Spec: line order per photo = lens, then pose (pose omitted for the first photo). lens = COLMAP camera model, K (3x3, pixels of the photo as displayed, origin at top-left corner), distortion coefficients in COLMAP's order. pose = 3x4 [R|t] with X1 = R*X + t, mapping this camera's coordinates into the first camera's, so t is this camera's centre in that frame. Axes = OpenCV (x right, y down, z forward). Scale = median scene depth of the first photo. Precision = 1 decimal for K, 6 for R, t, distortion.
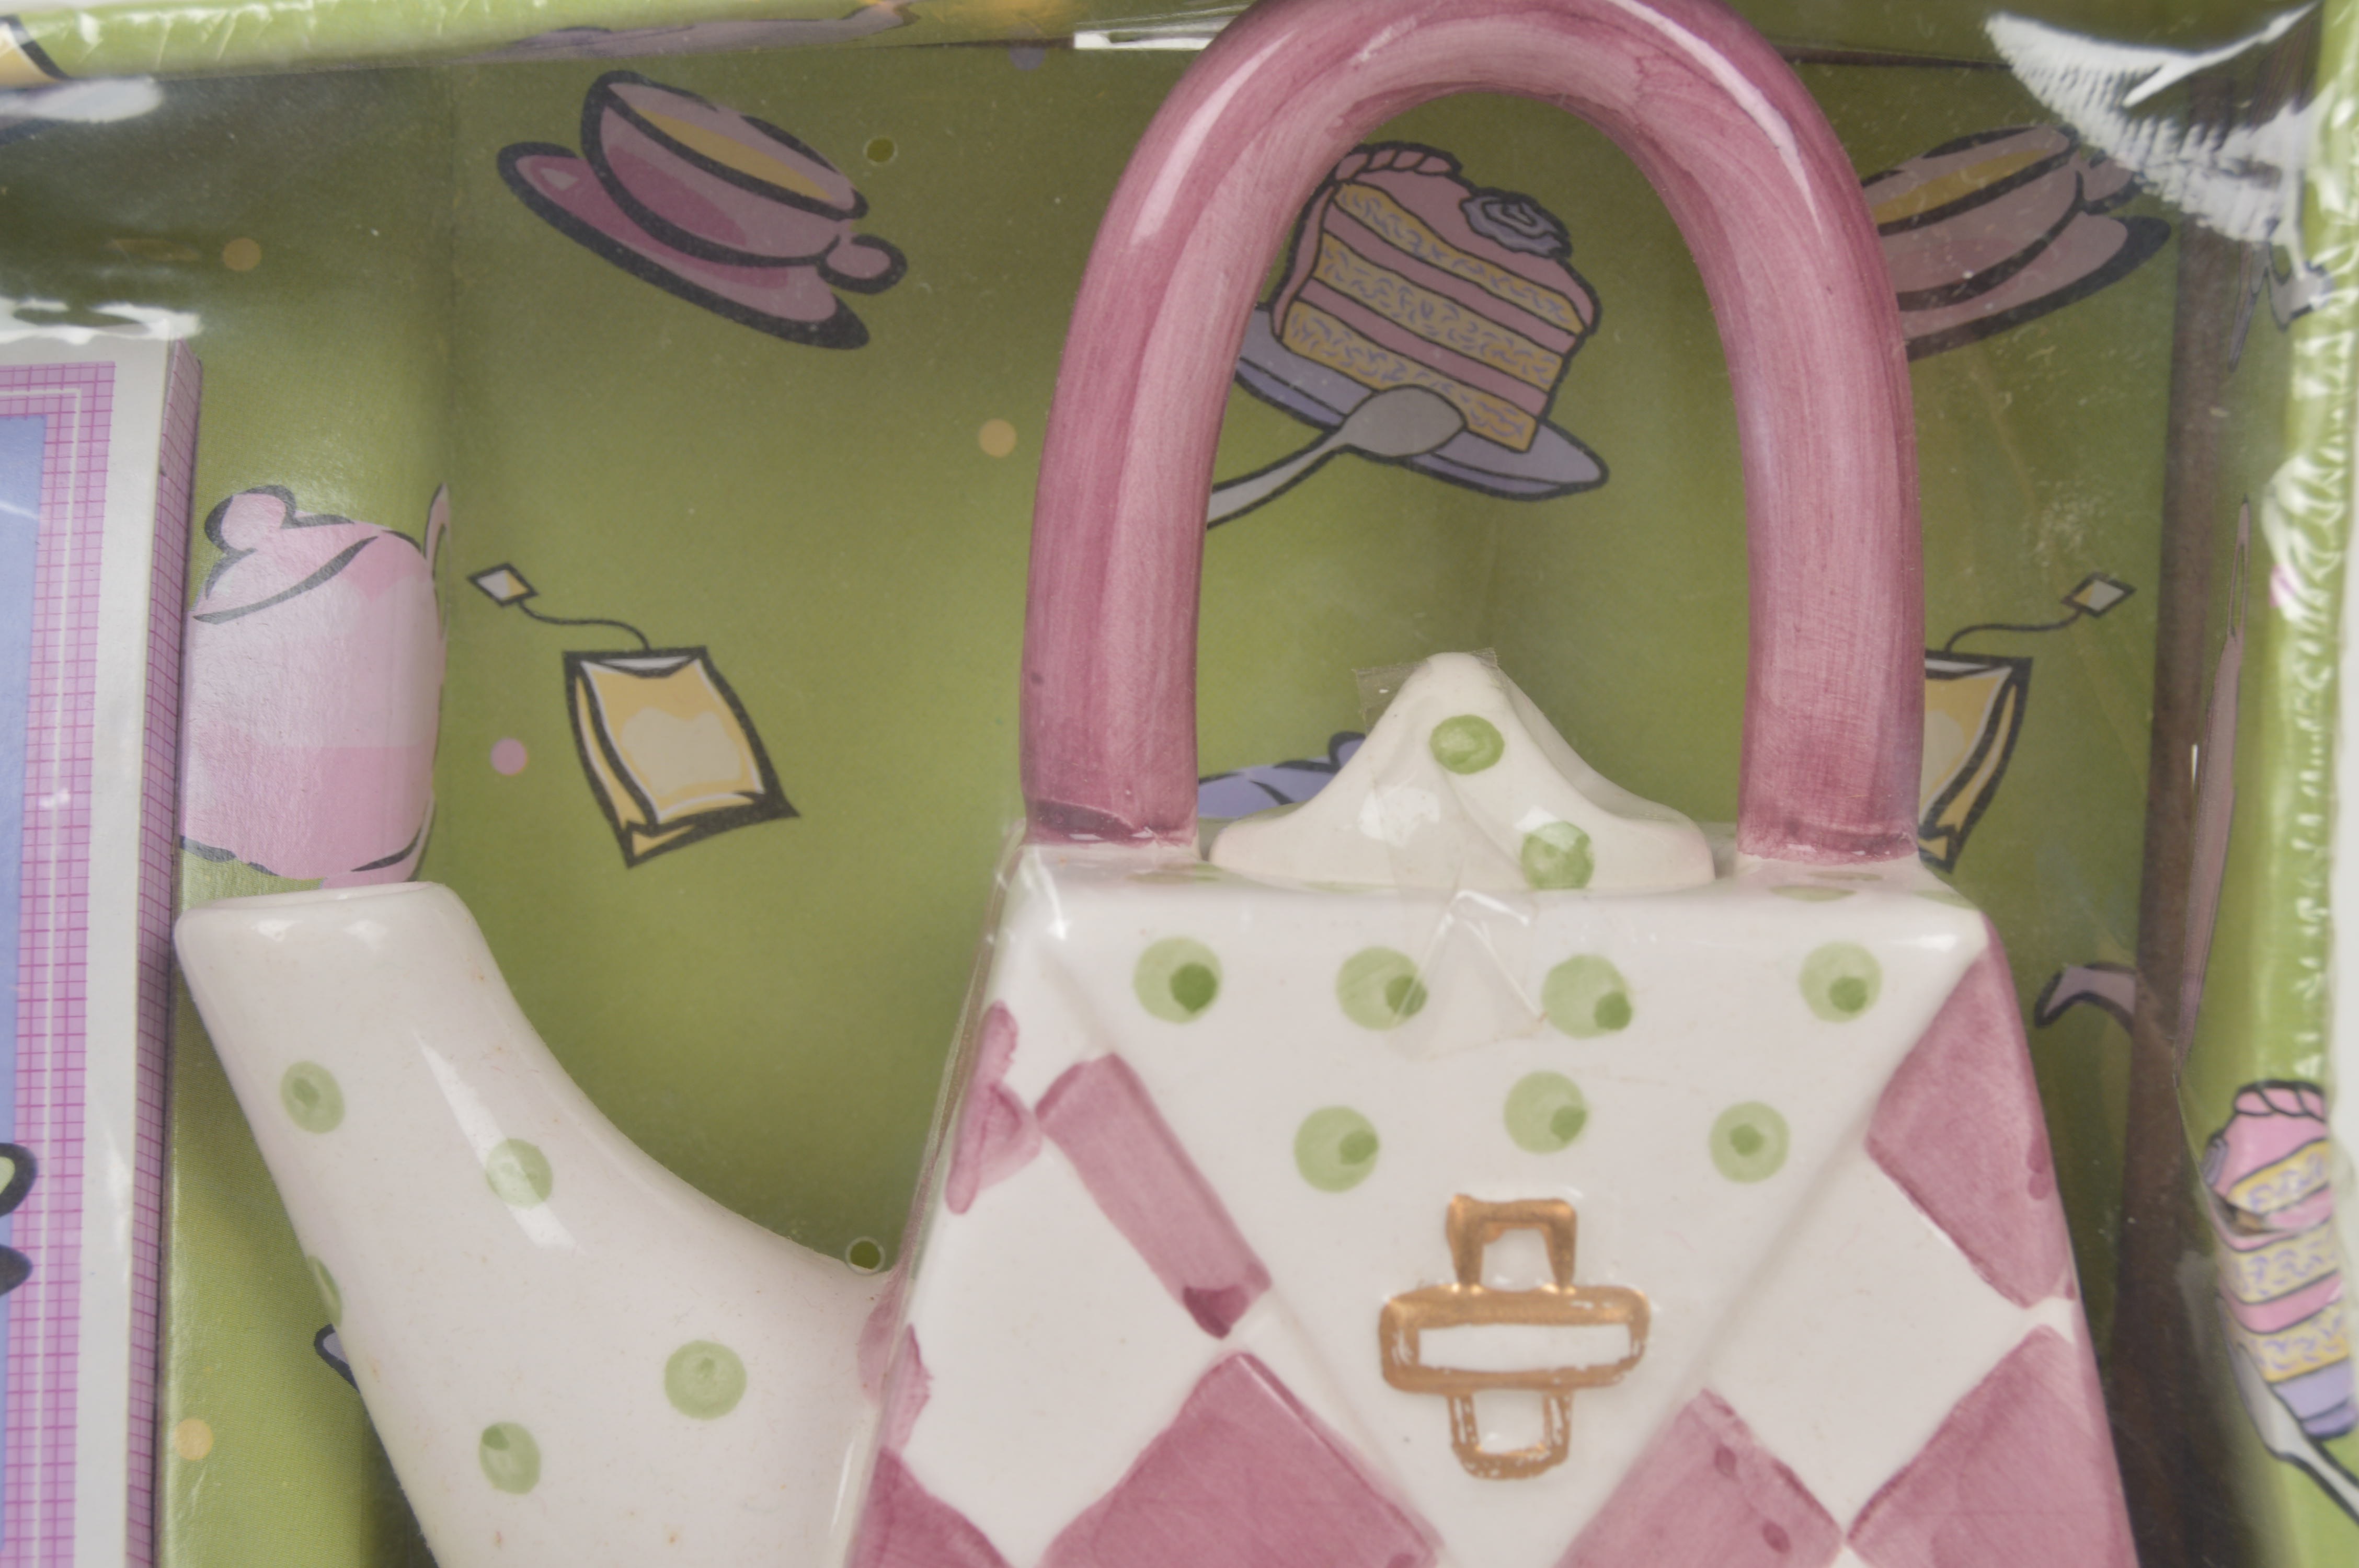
lens RADIAL K [[4042.3, 0, 1179.5], [0, 4042.3, 784.0], [0, 0, 1]] dist [-0.043138, -0.044901]
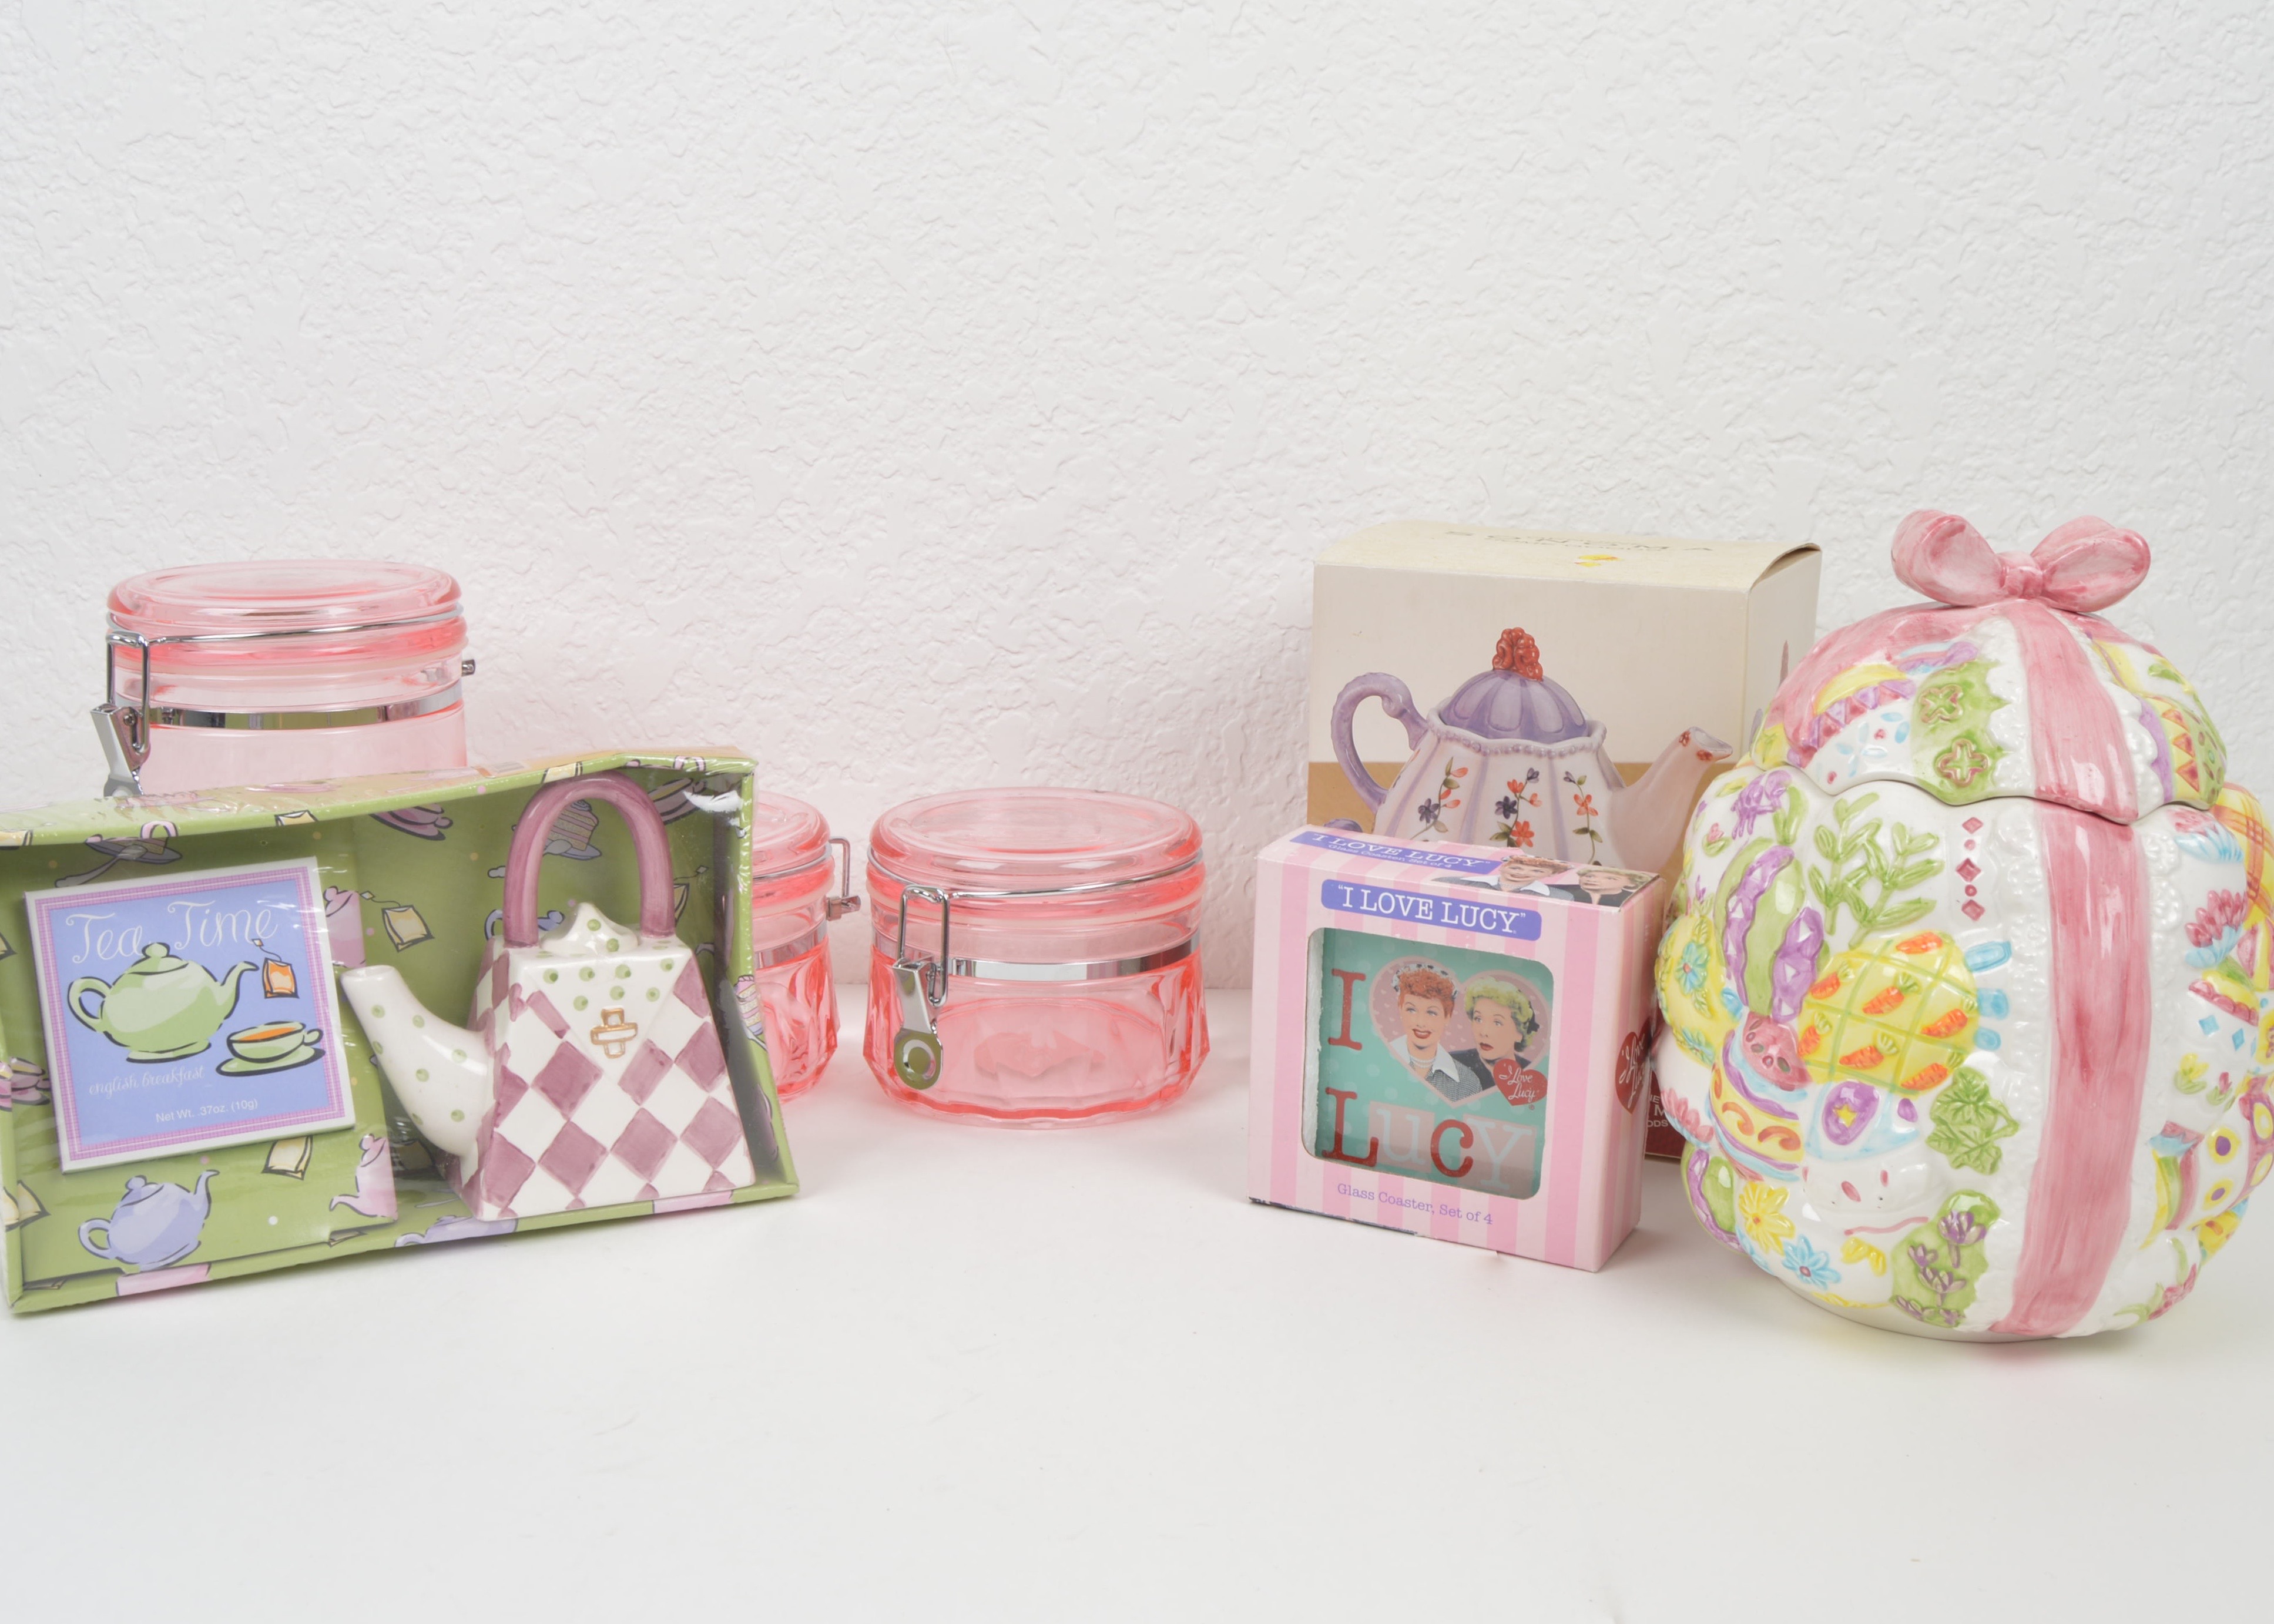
lens RADIAL K [[2447.3, 0, 1137.0], [0, 2447.3, 812.0], [0, 0, 1]] dist [-0.093200, 0.013068]
pose [[0.908029, -0.076072, 0.411941, -0.586769], [0.046826, 0.995642, 0.080647, -0.380793], [-0.416281, -0.053940, 0.907634, -2.200687]]
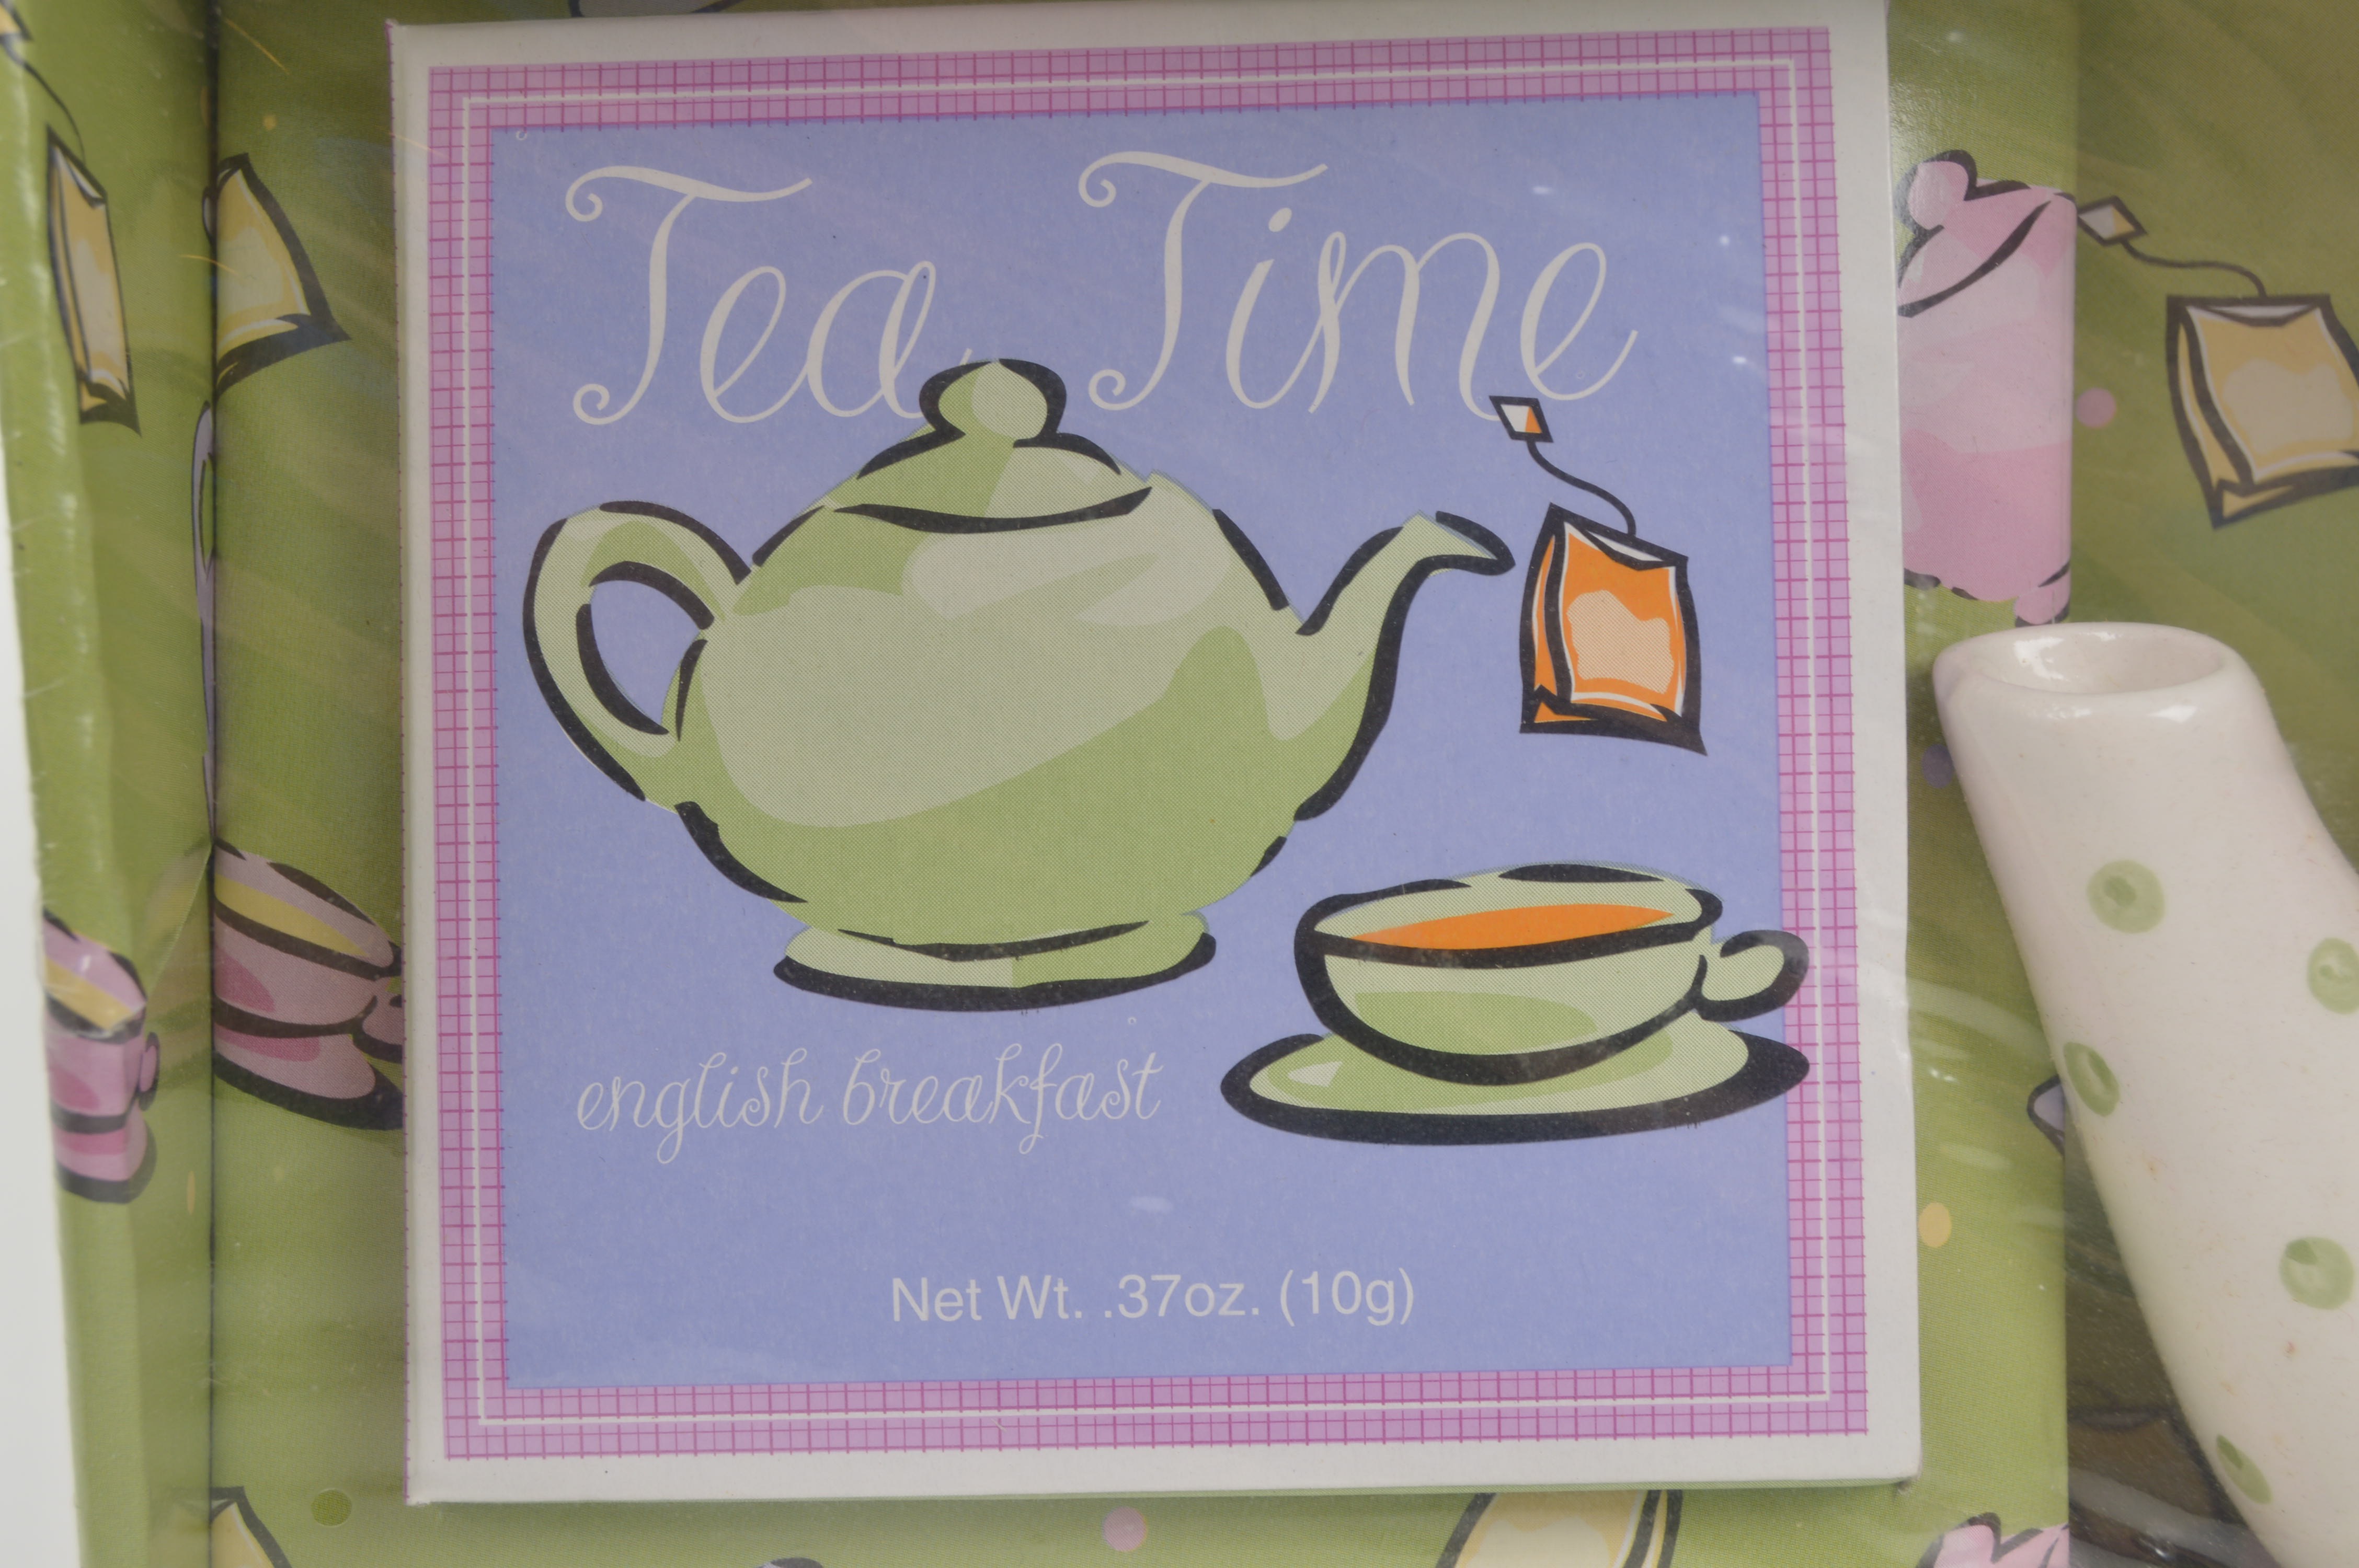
lens RADIAL K [[4042.3, 0, 1179.5], [0, 4042.3, 784.0], [0, 0, 1]] dist [-0.043138, -0.044901]
pose [[0.999321, 0.020741, -0.030453, -0.398019], [-0.012648, 0.969393, 0.245186, -0.168118], [0.034606, -0.244635, 0.968998, 0.103596]]
